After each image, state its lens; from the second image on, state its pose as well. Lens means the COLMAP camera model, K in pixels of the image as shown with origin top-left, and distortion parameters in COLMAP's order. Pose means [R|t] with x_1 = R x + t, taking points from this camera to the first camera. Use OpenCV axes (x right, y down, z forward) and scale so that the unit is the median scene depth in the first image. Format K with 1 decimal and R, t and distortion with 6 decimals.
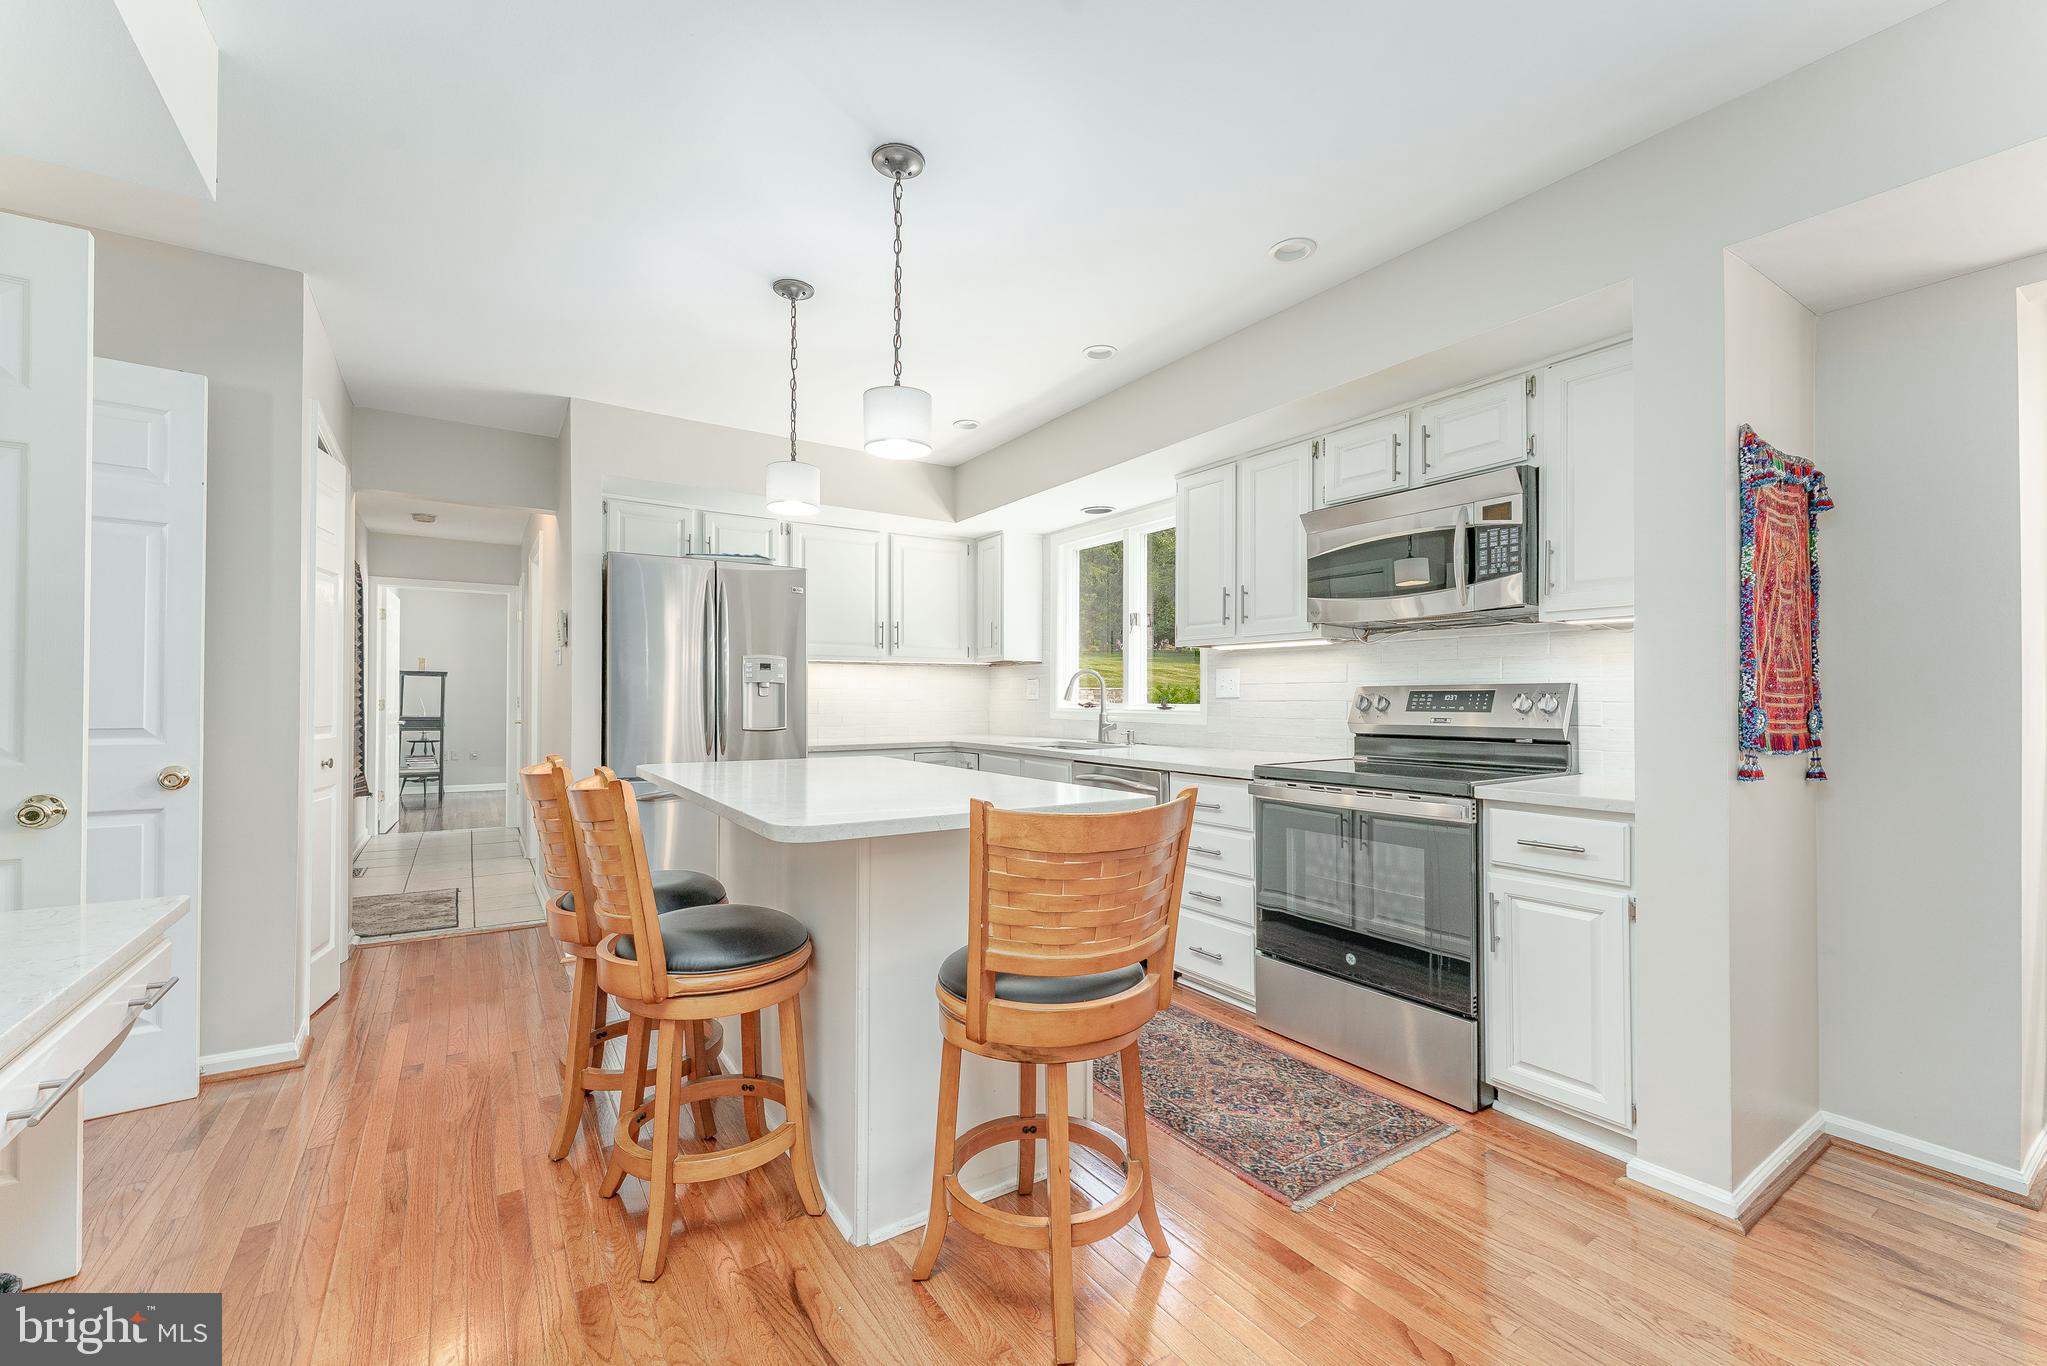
lens RADIAL K [[846.0, 0, 1012.8], [0, 846.0, 692.2], [0, 0, 1]] dist [0.002773, -0.001144]
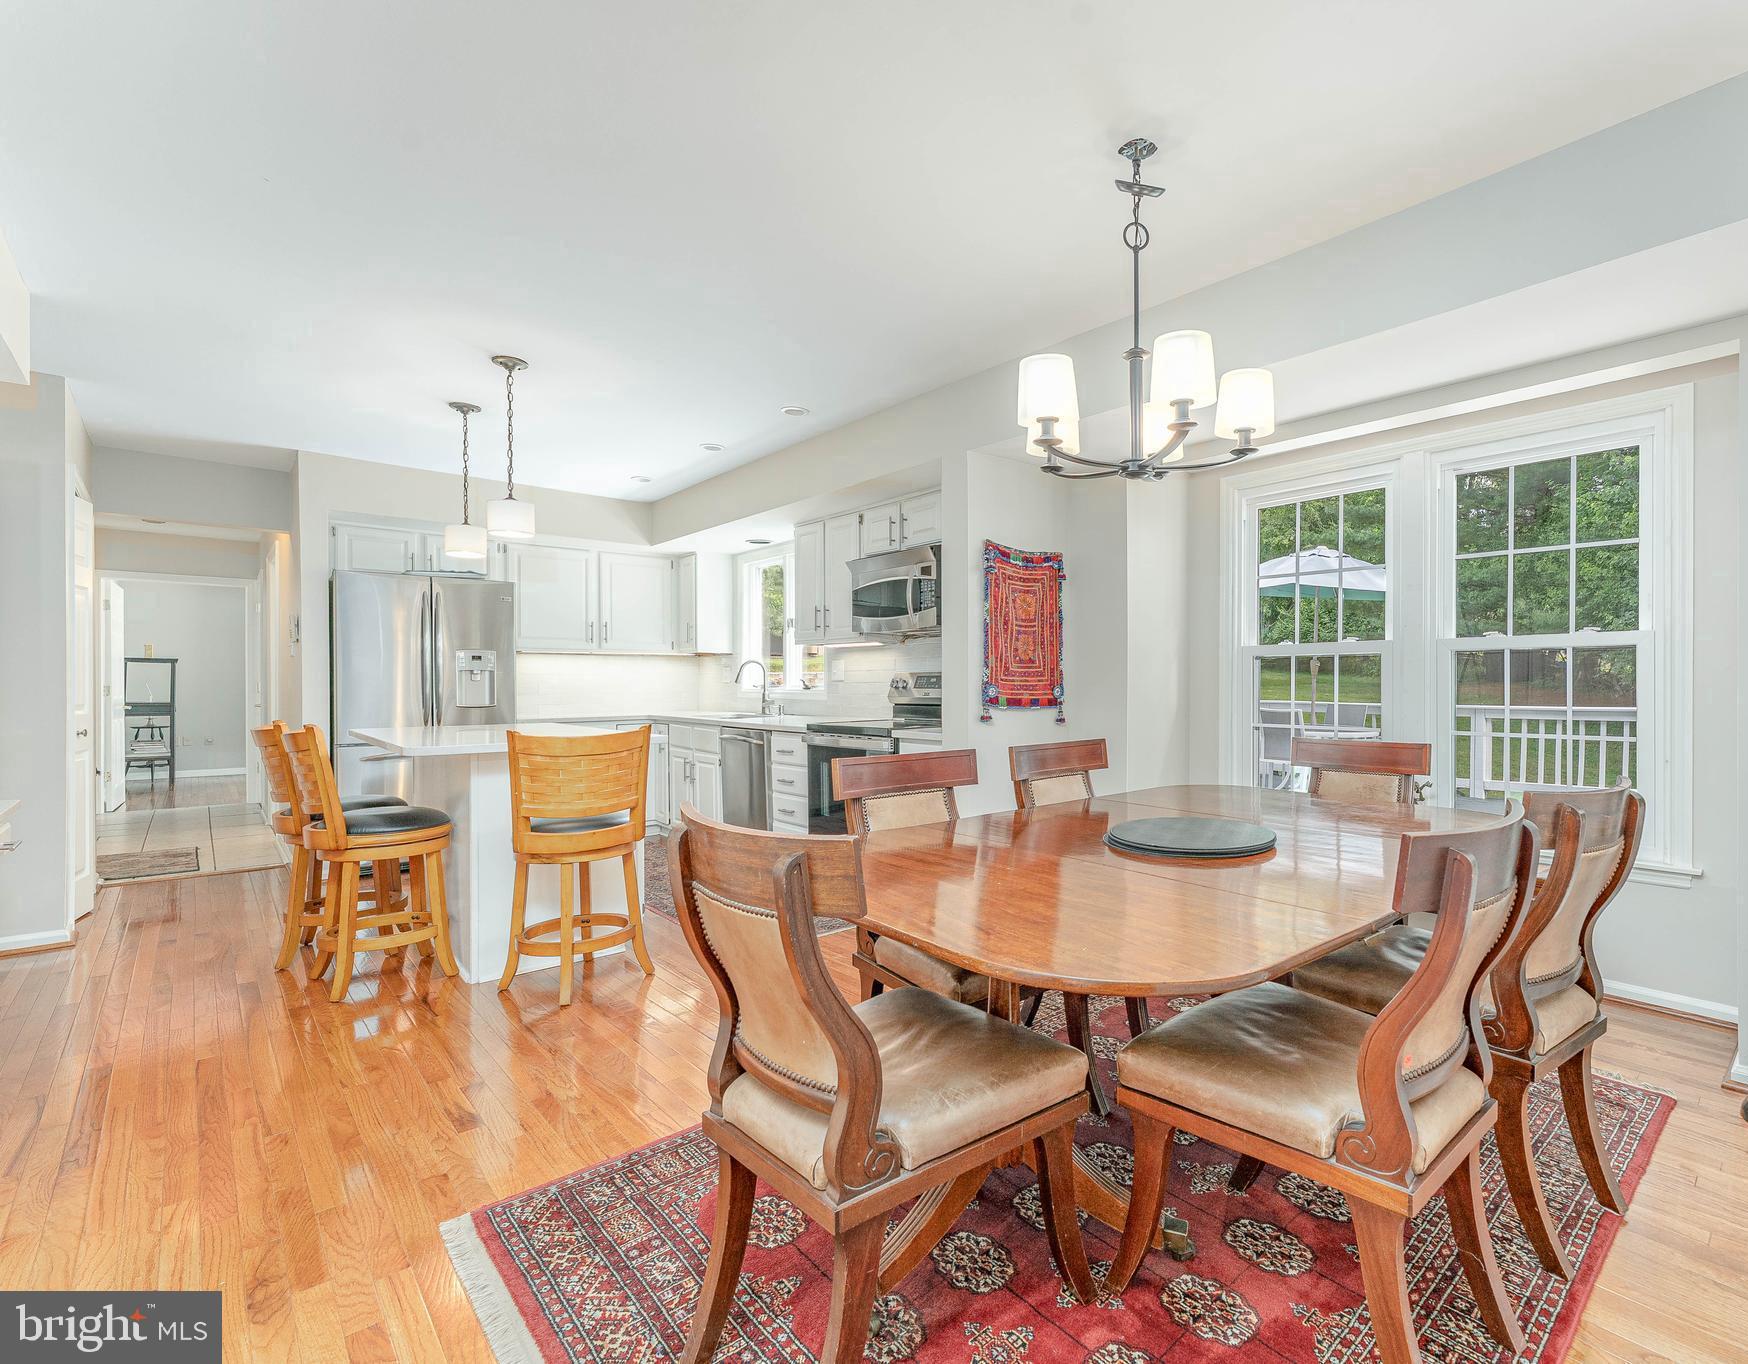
lens RADIAL K [[828.4, 0, 1032.5], [0, 828.4, 685.1], [0, 0, 1]] dist [-0.000197, -0.000681]
pose [[0.976221, -0.005146, 0.216716, 0.277801], [0.002756, 0.999932, 0.011332, -0.000853], [-0.216760, -0.010465, 0.976169, -0.450541]]
